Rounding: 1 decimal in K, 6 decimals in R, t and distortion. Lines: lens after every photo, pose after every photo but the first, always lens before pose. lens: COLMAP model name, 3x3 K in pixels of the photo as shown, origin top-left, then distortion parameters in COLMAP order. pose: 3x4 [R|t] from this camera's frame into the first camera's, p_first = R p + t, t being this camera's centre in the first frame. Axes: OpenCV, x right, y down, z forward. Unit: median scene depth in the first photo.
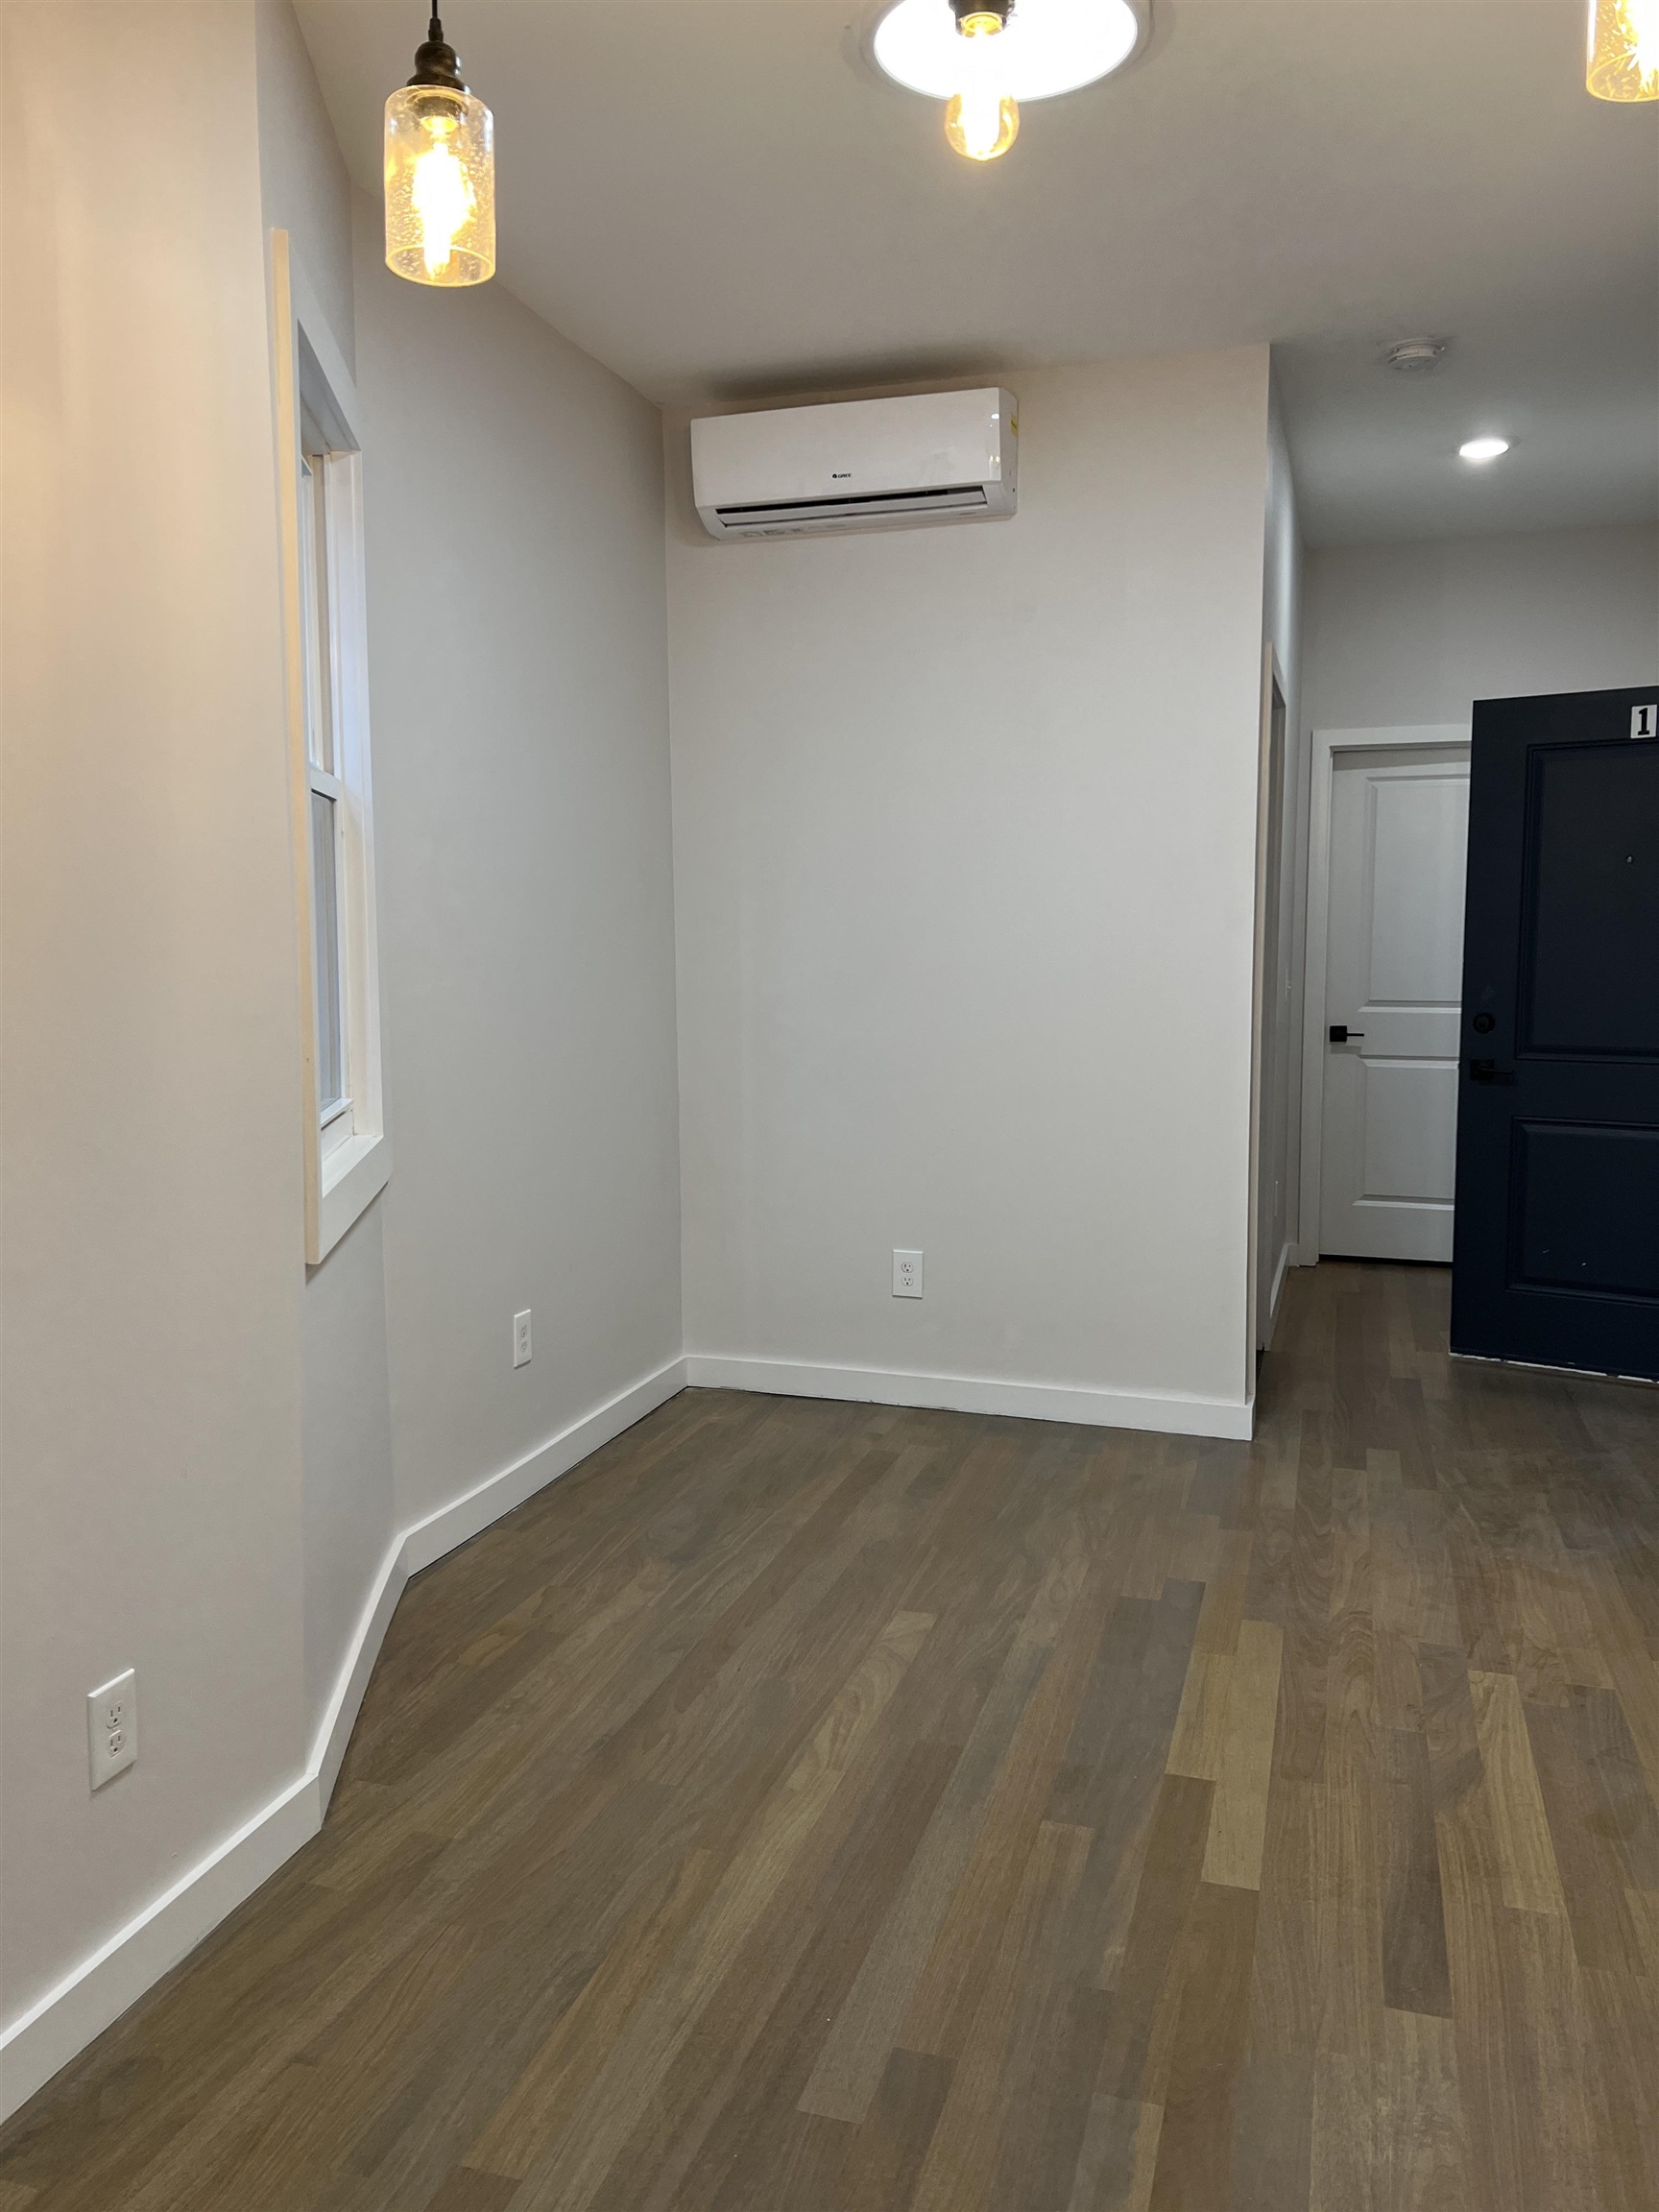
lens RADIAL K [[1664.0, 0, 836.9], [0, 1664.0, 1125.4], [0, 0, 1]] dist [0.041685, -0.019423]
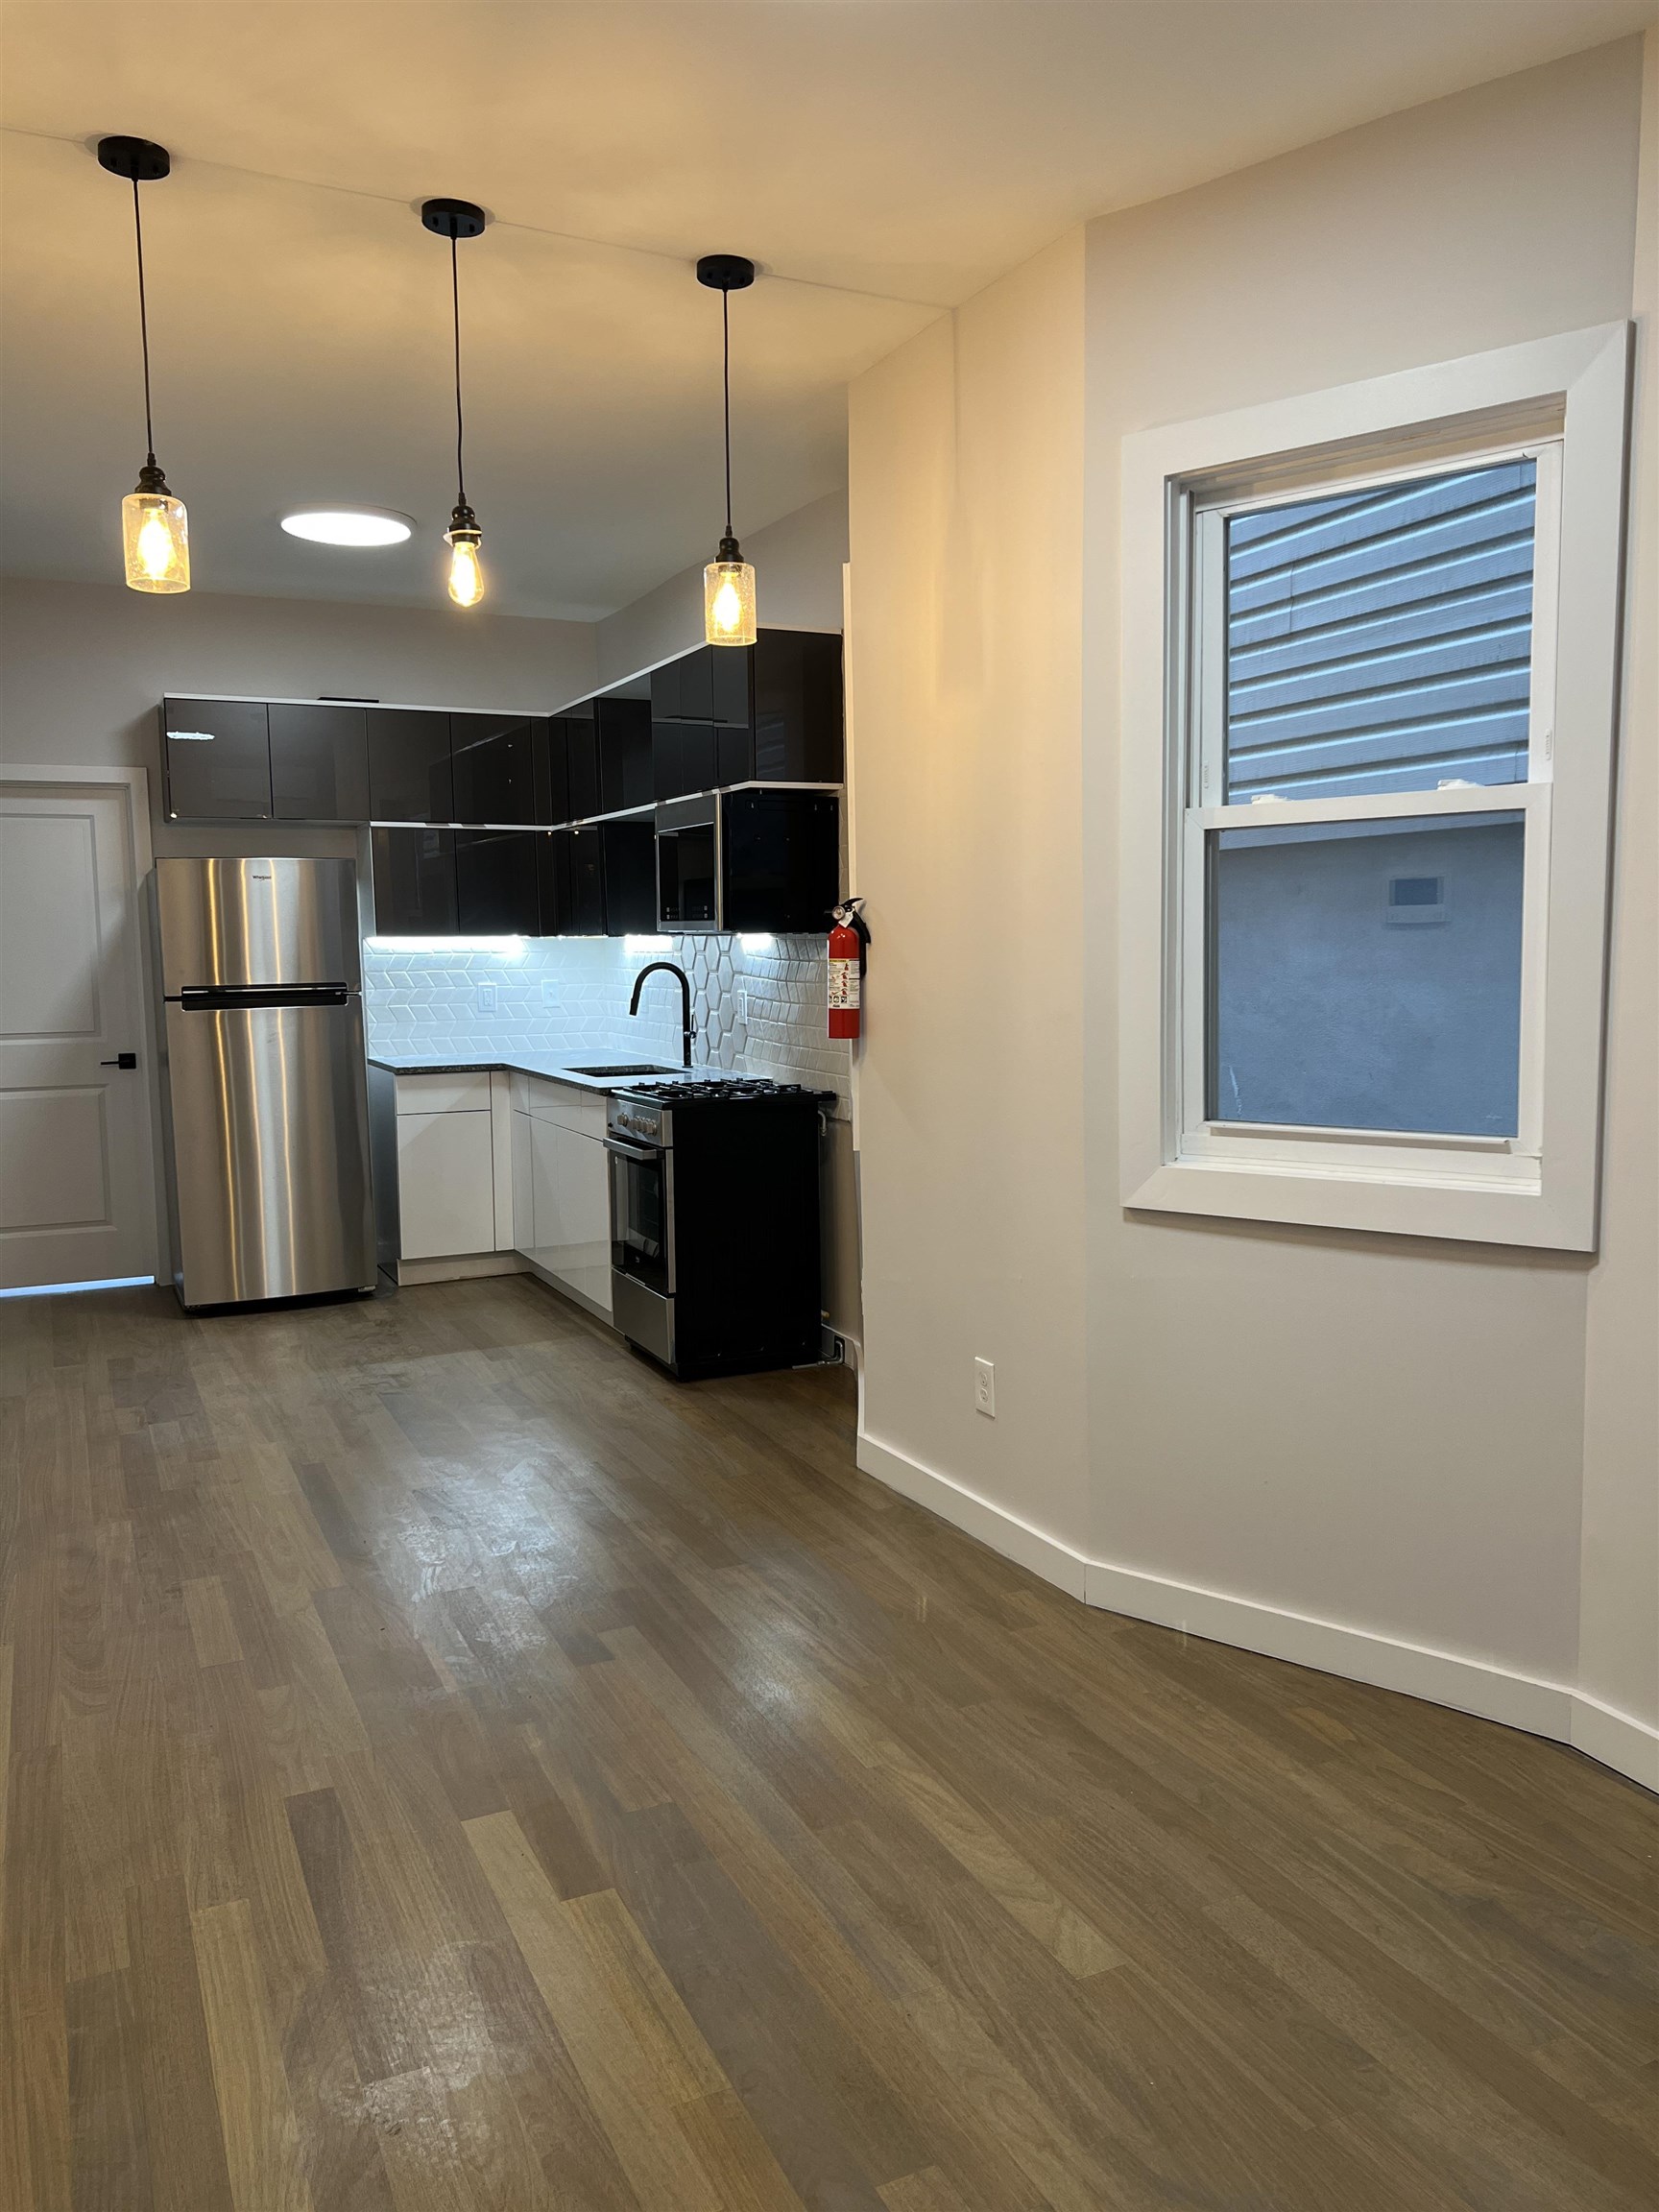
lens RADIAL K [[1664.0, 0, 834.5], [0, 1664.0, 1107.0], [0, 0, 1]] dist [0.041685, -0.019423]
pose [[-0.738098, 0.083319, -0.669530, 0.611841], [-0.065275, 0.978872, 0.193774, -0.195535], [0.671529, 0.186728, -0.717065, 1.479242]]
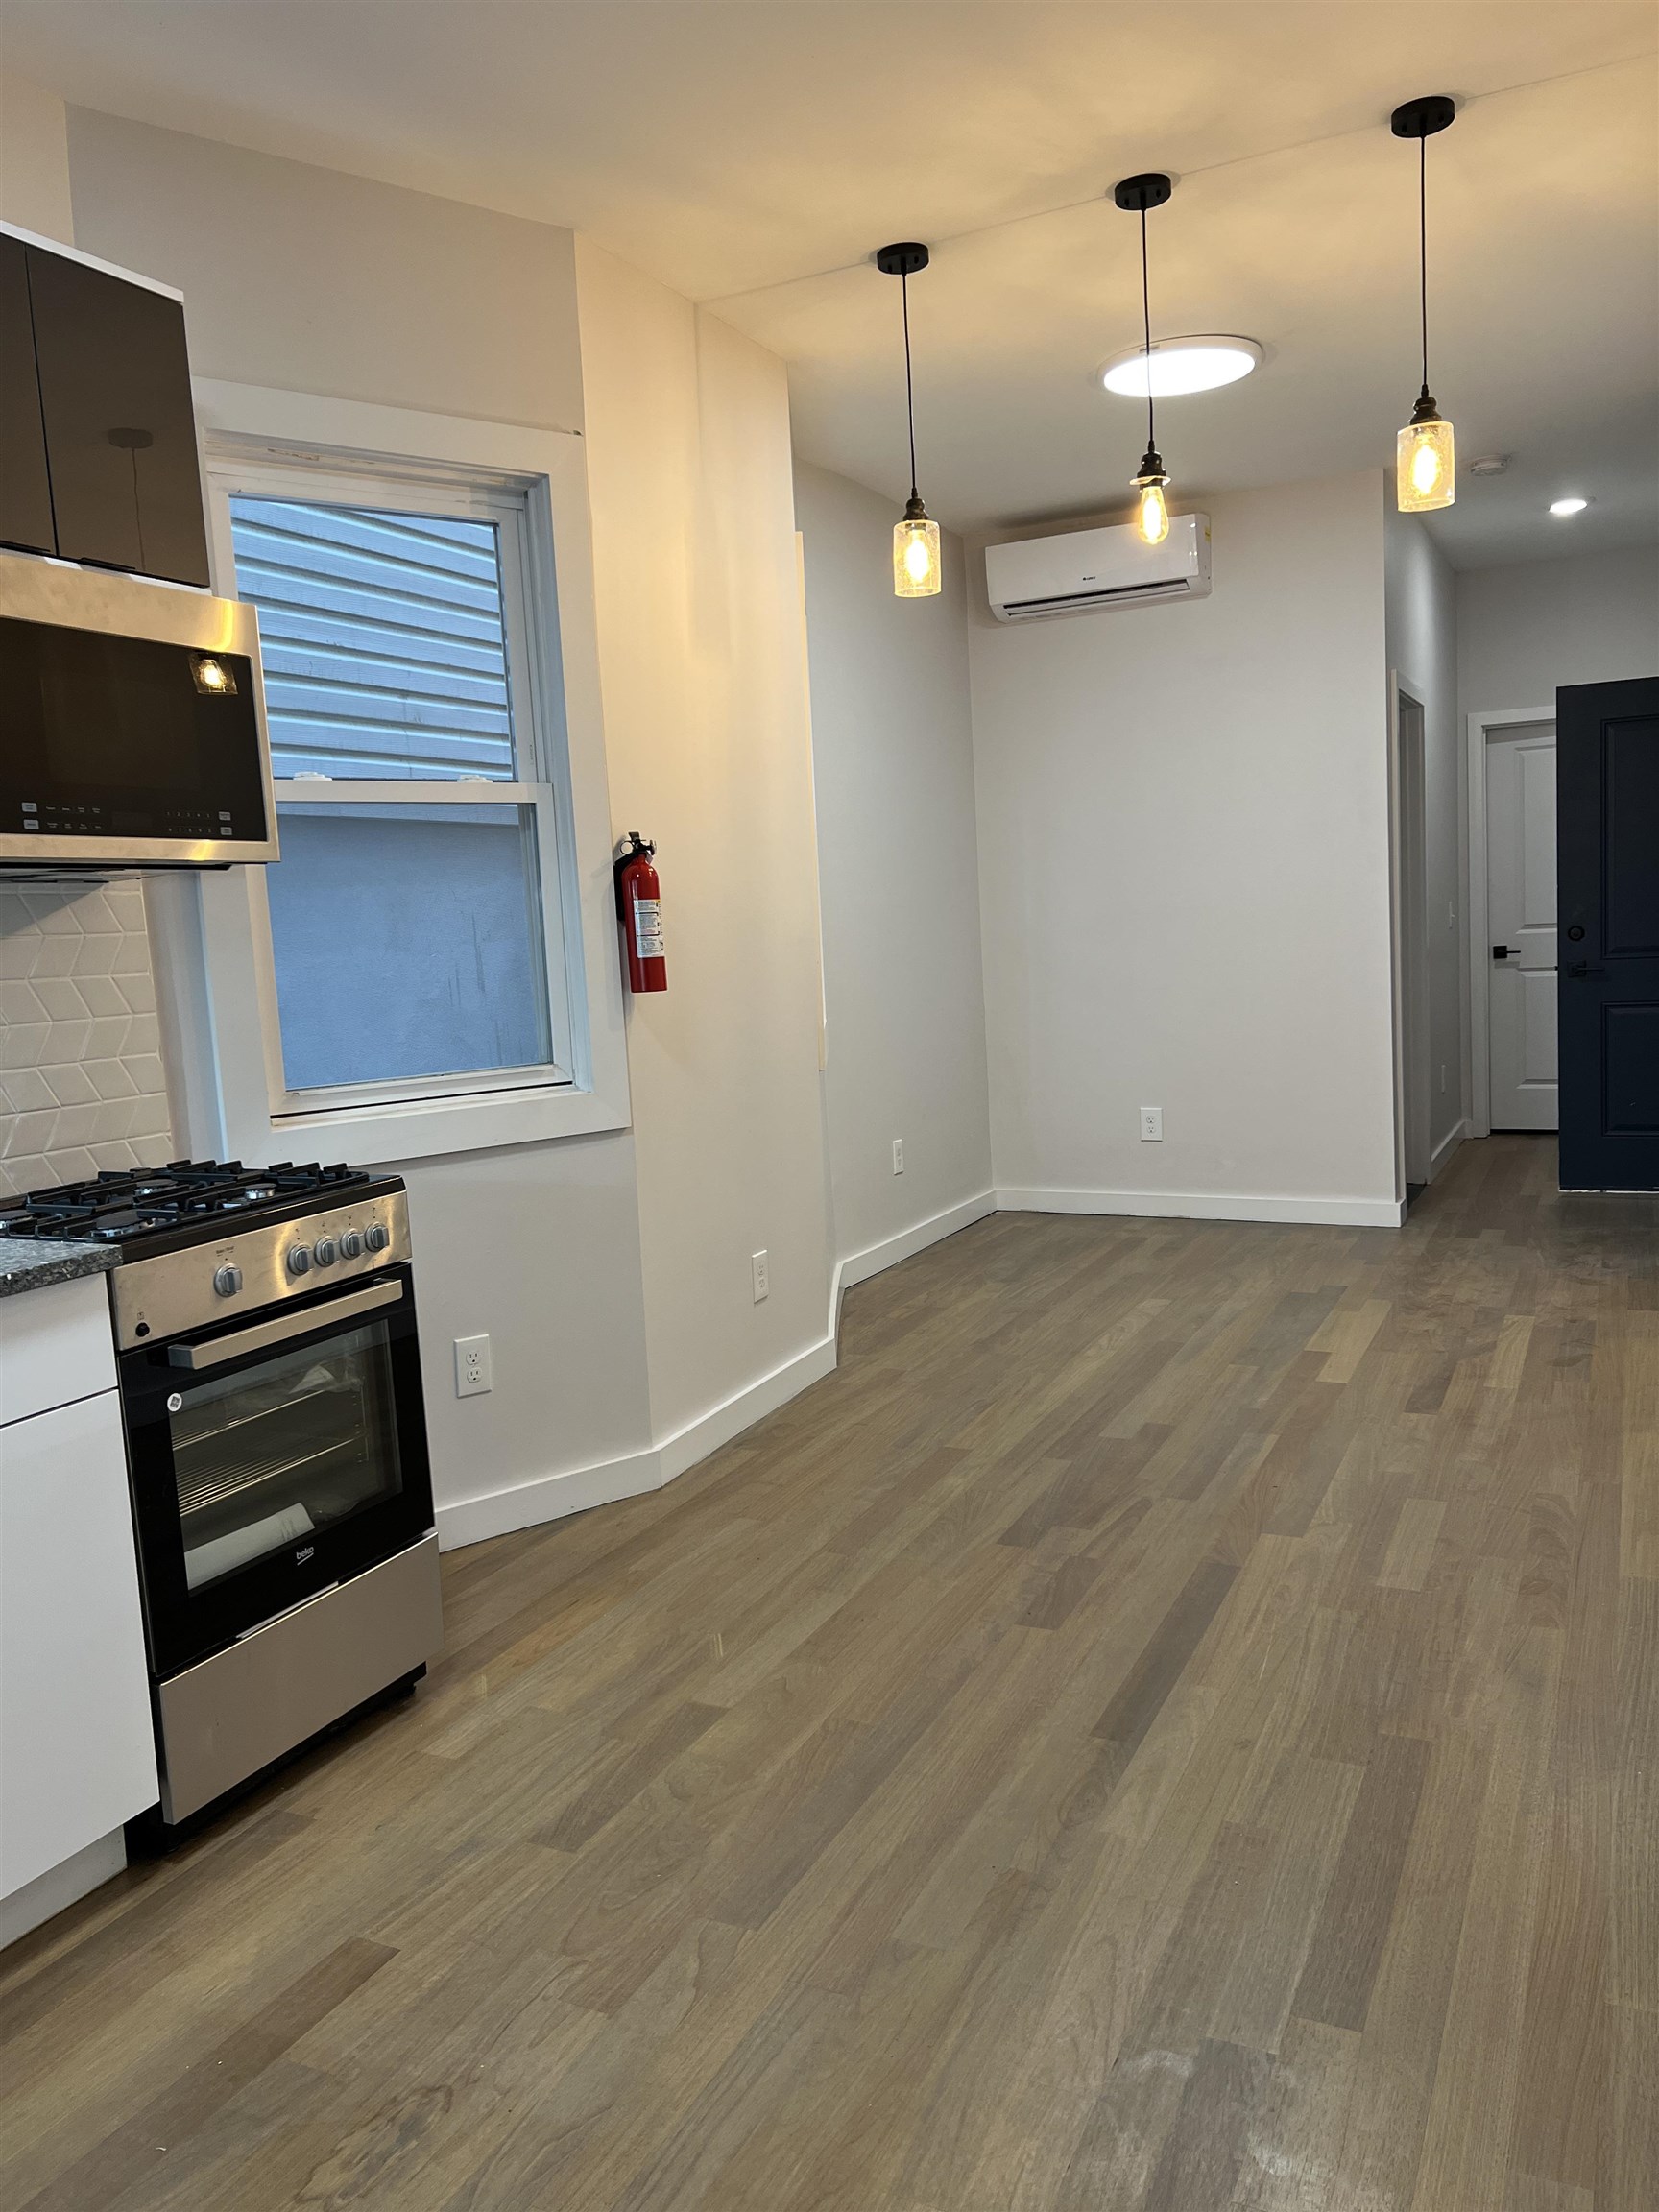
lens RADIAL K [[1664.0, 0, 827.2], [0, 1664.0, 1099.5], [0, 0, 1]] dist [0.041685, -0.019423]
pose [[0.987379, -0.030937, -0.155326, -0.014129], [0.030300, 0.999520, -0.006467, 0.108133], [0.155451, 0.001679, 0.987842, -0.712954]]
